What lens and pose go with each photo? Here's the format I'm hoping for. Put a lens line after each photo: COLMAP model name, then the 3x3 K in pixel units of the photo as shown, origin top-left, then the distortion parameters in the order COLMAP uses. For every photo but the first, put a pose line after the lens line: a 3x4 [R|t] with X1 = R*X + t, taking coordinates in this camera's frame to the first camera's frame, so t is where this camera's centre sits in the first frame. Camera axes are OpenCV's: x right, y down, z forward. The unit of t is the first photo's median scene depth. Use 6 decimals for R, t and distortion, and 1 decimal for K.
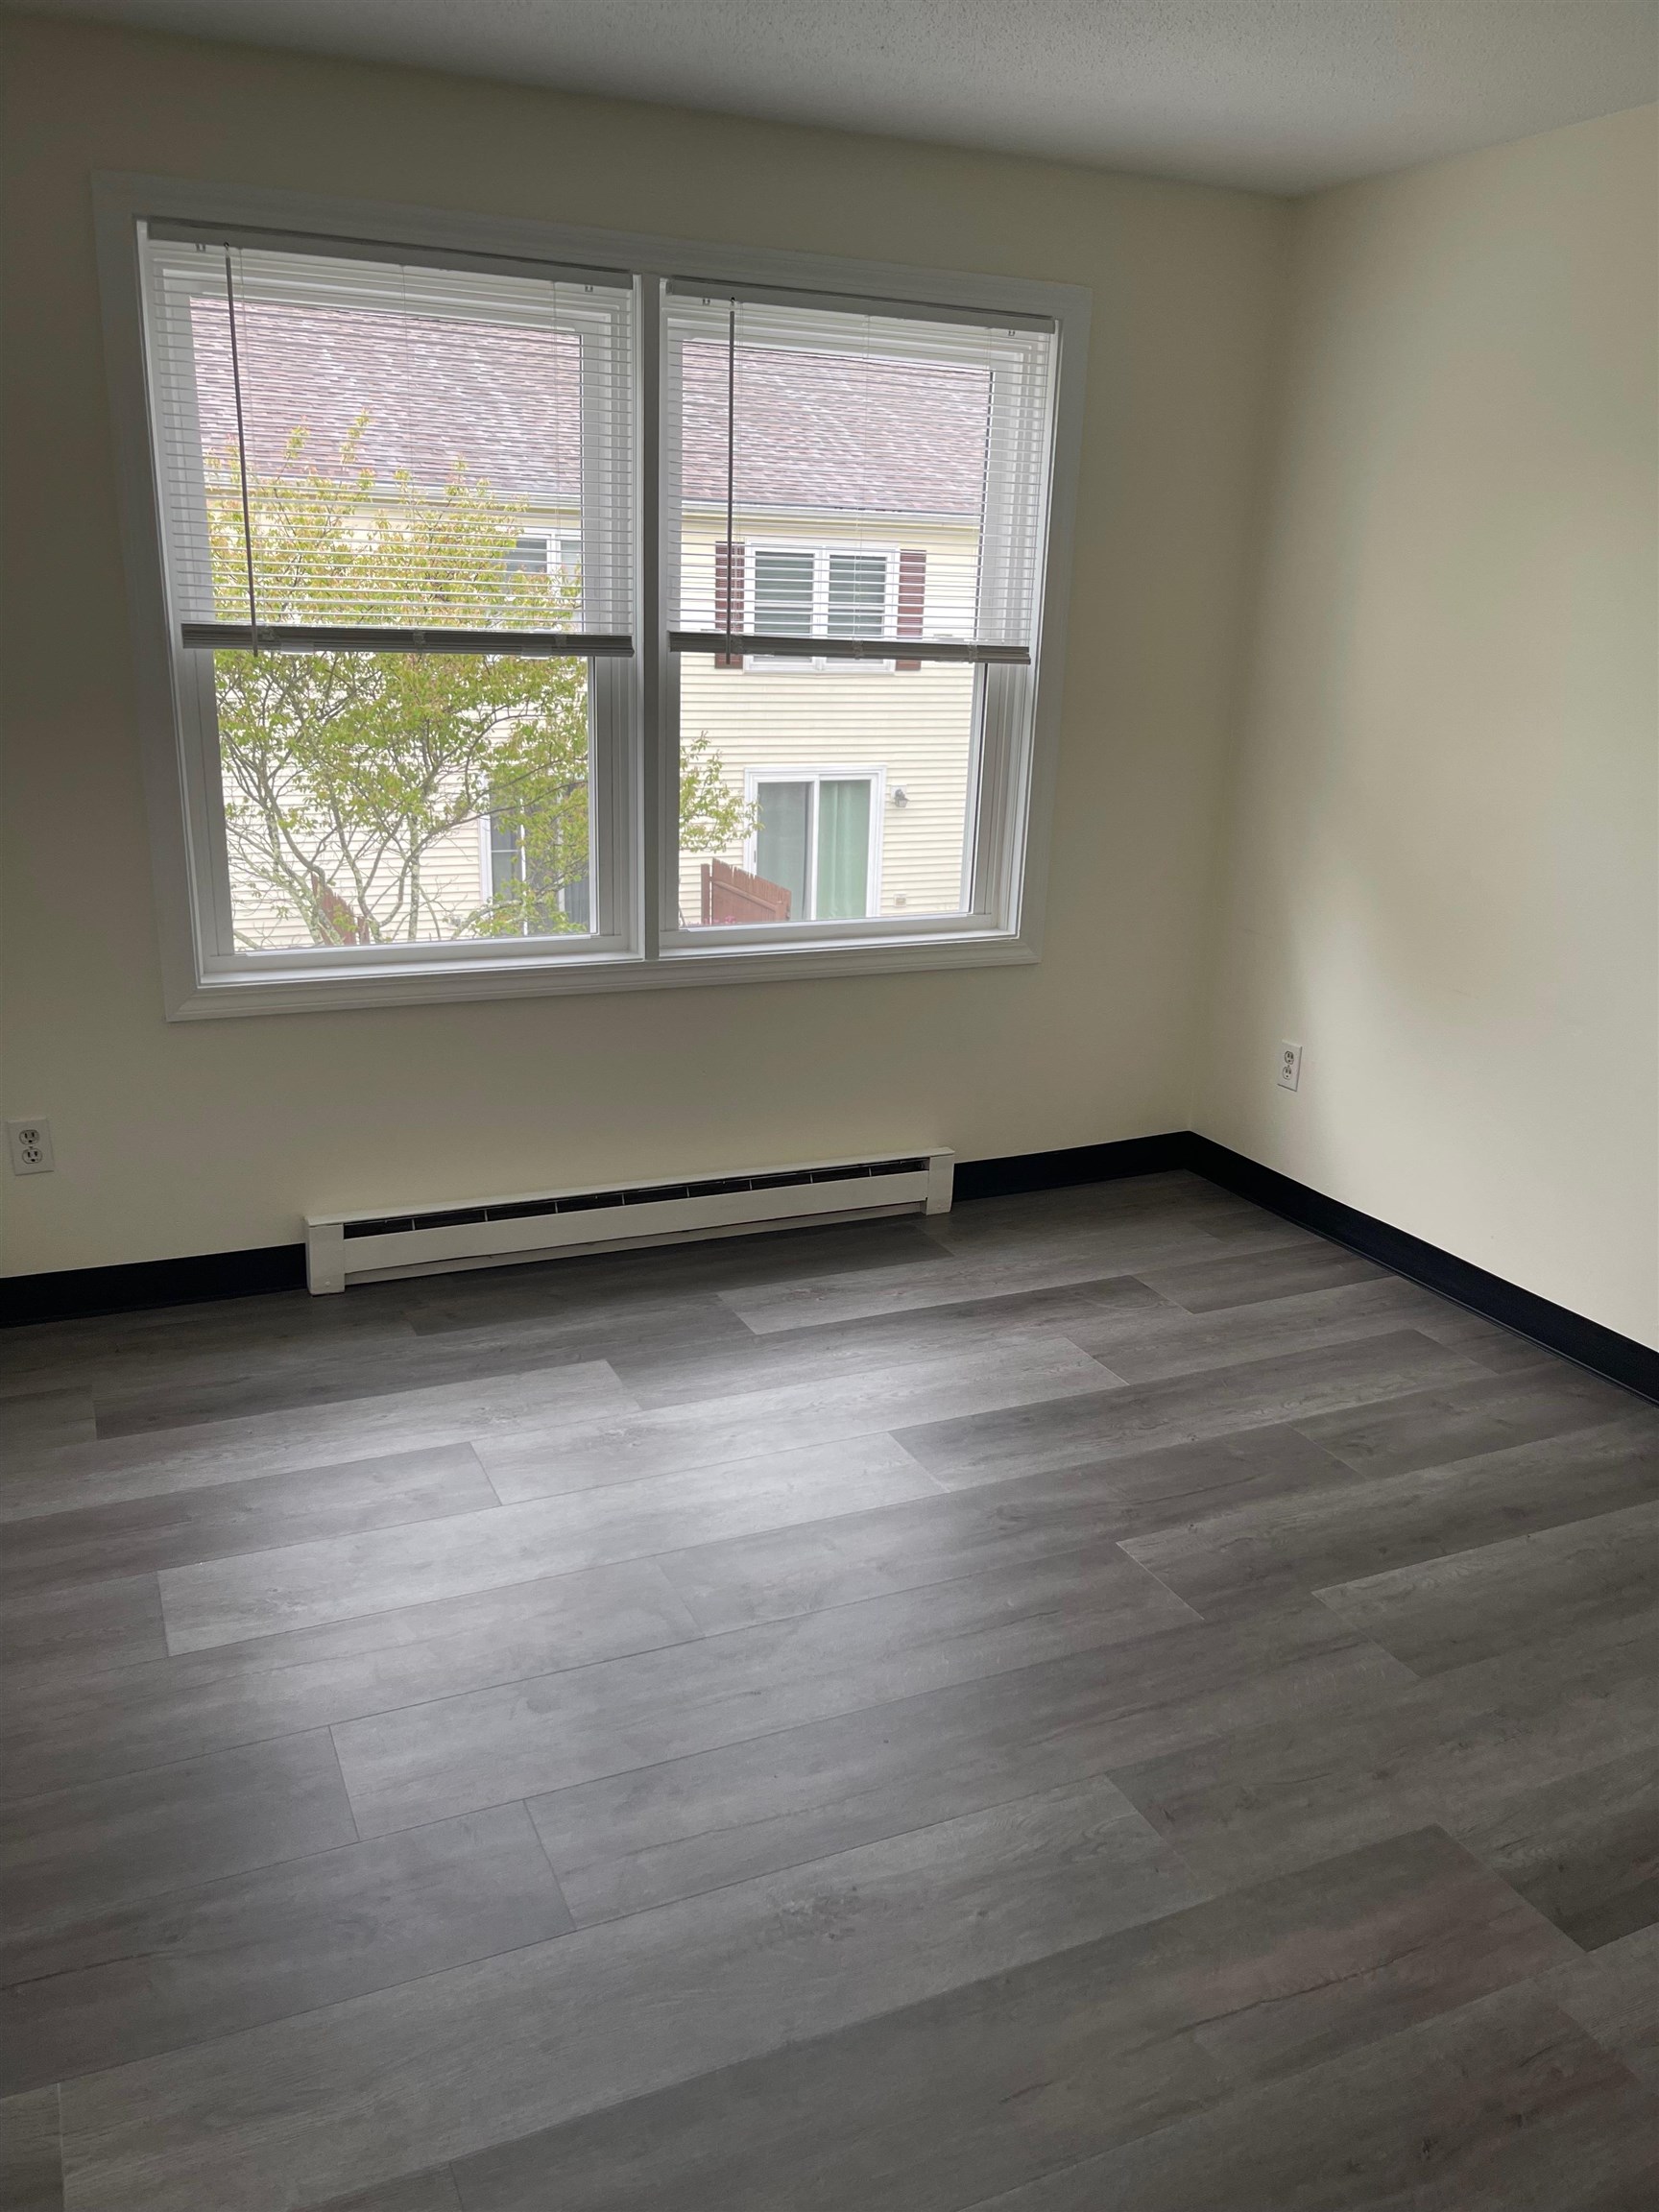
lens RADIAL K [[1681.1, 0, 812.9], [0, 1681.1, 1114.6], [0, 0, 1]] dist [0.081452, -0.097664]
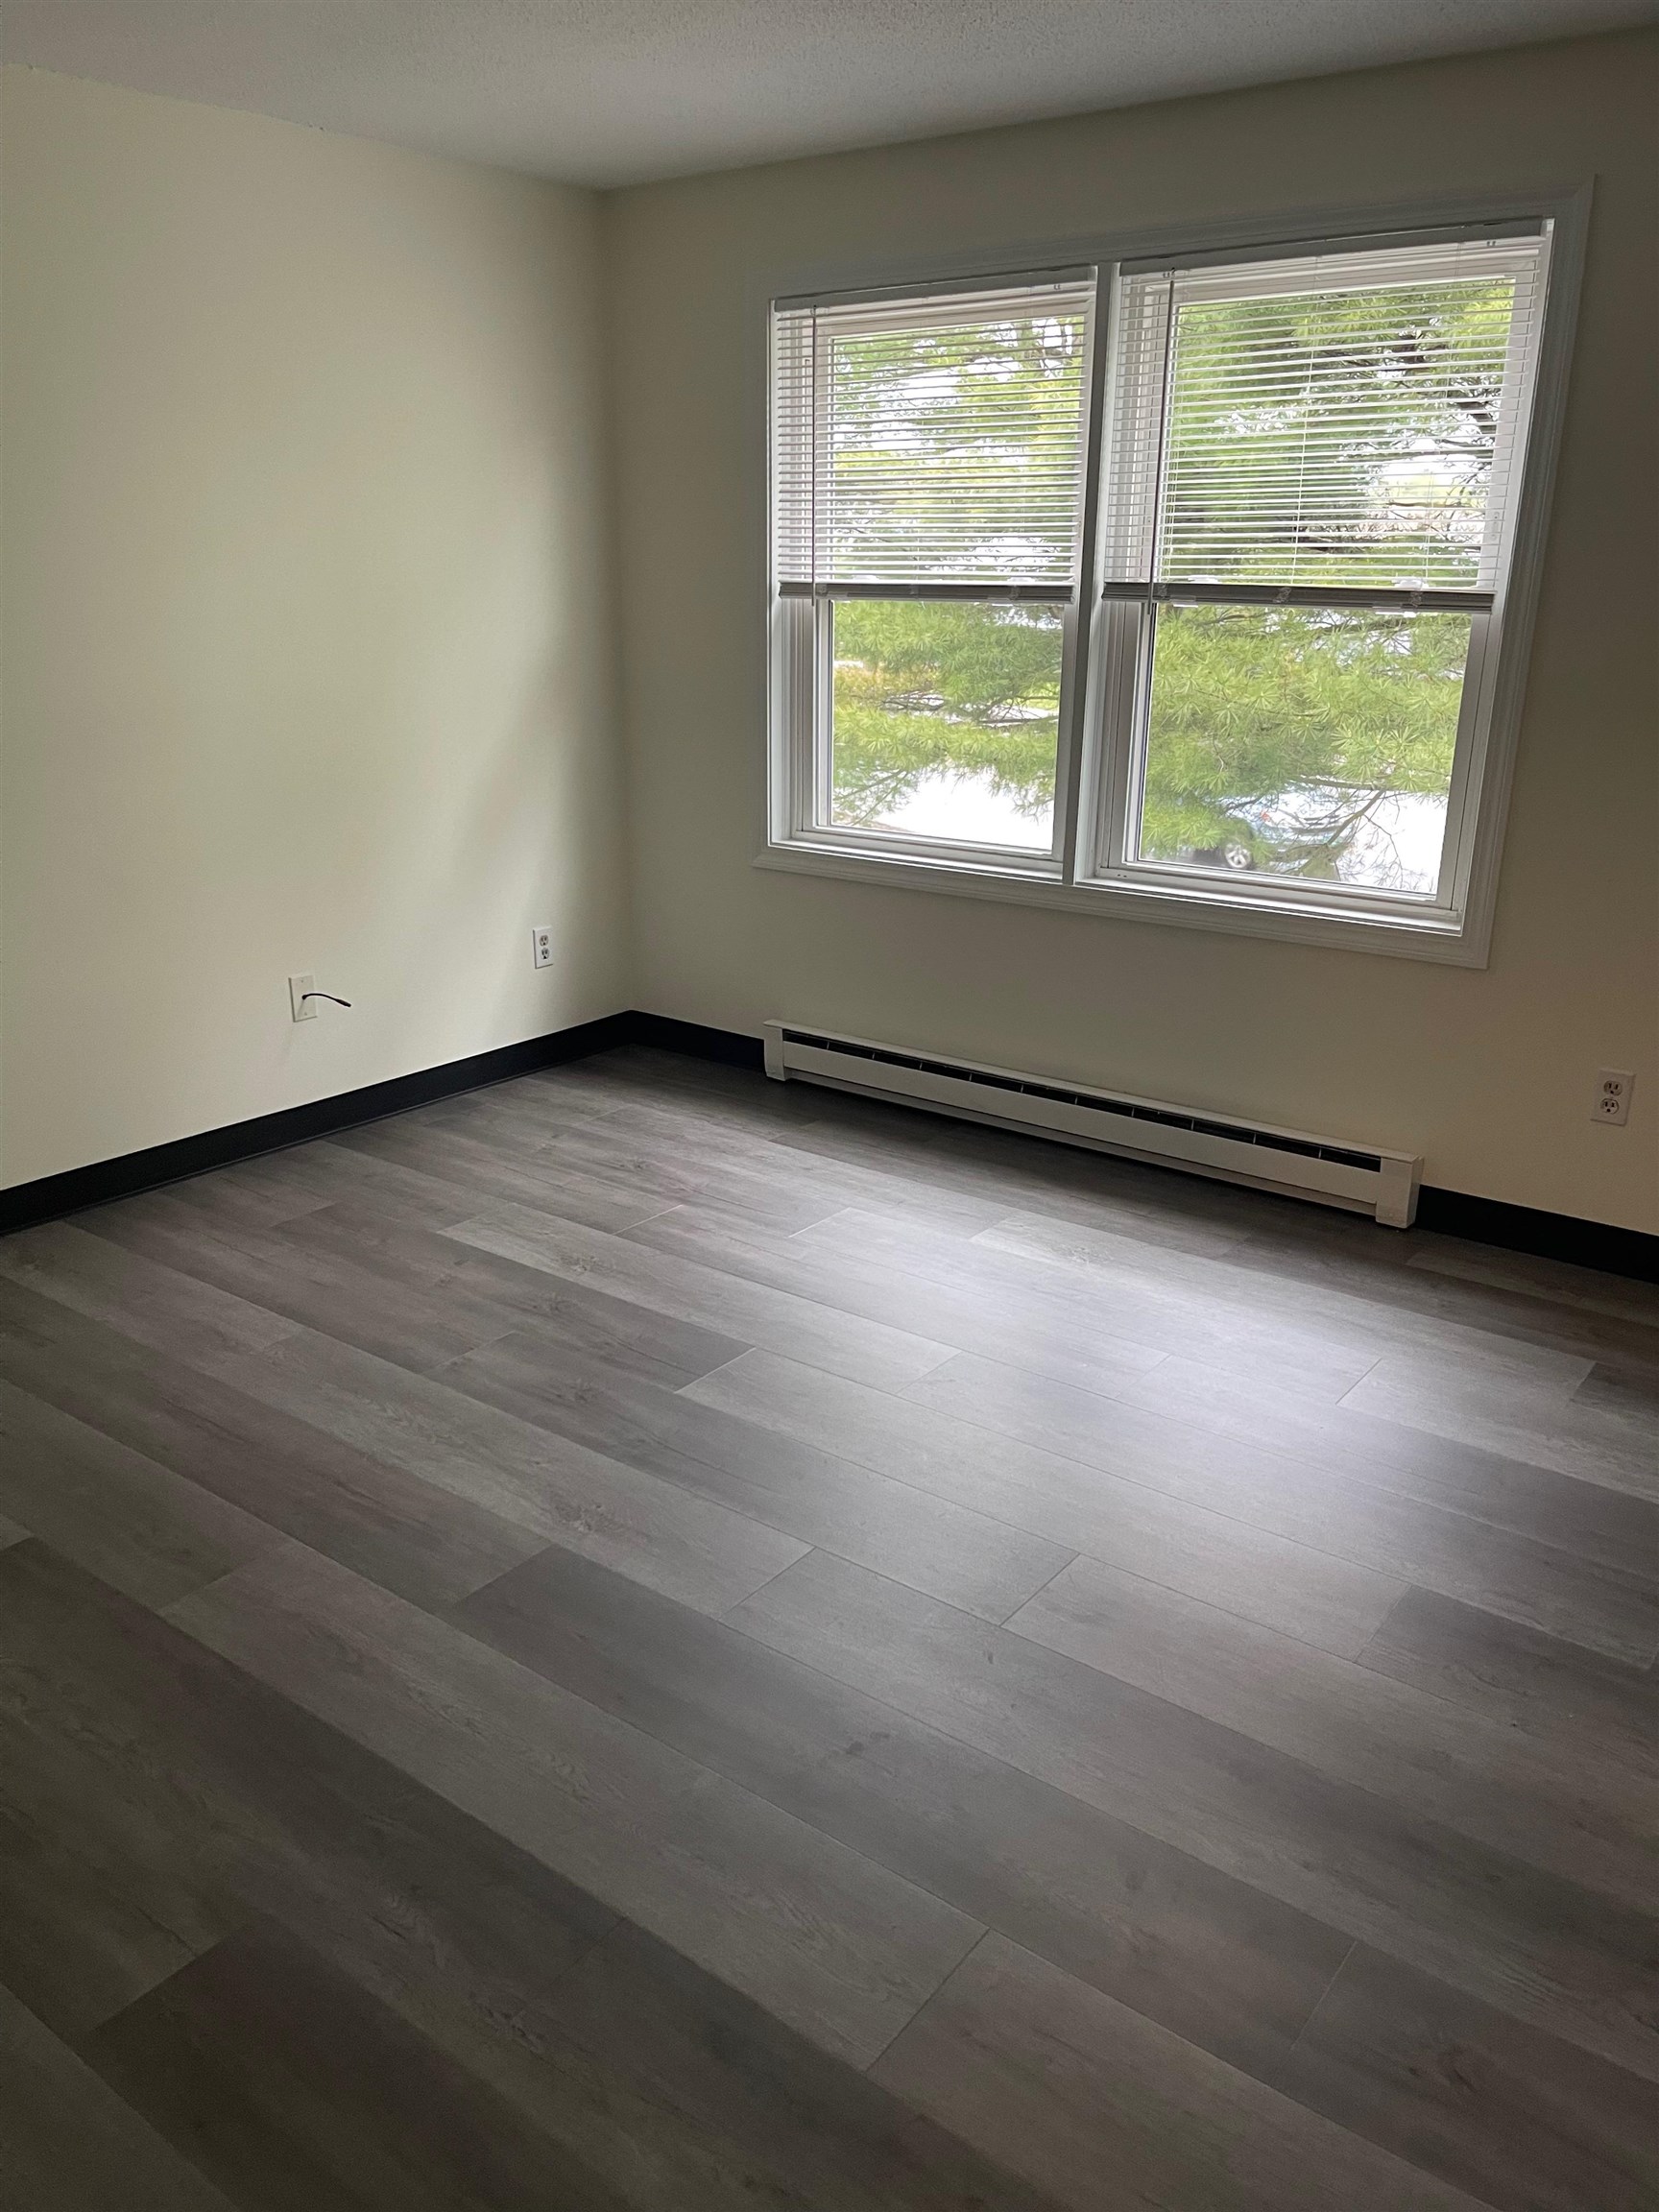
lens RADIAL K [[1620.5, 0, 737.7], [0, 1620.5, 1108.1], [0, 0, 1]] dist [0.002931, -0.081337]
pose [[0.443034, 0.265829, -0.856187, 0.751336], [-0.240935, 0.955197, 0.171897, -0.080190], [0.863523, 0.130129, 0.487232, 0.319231]]
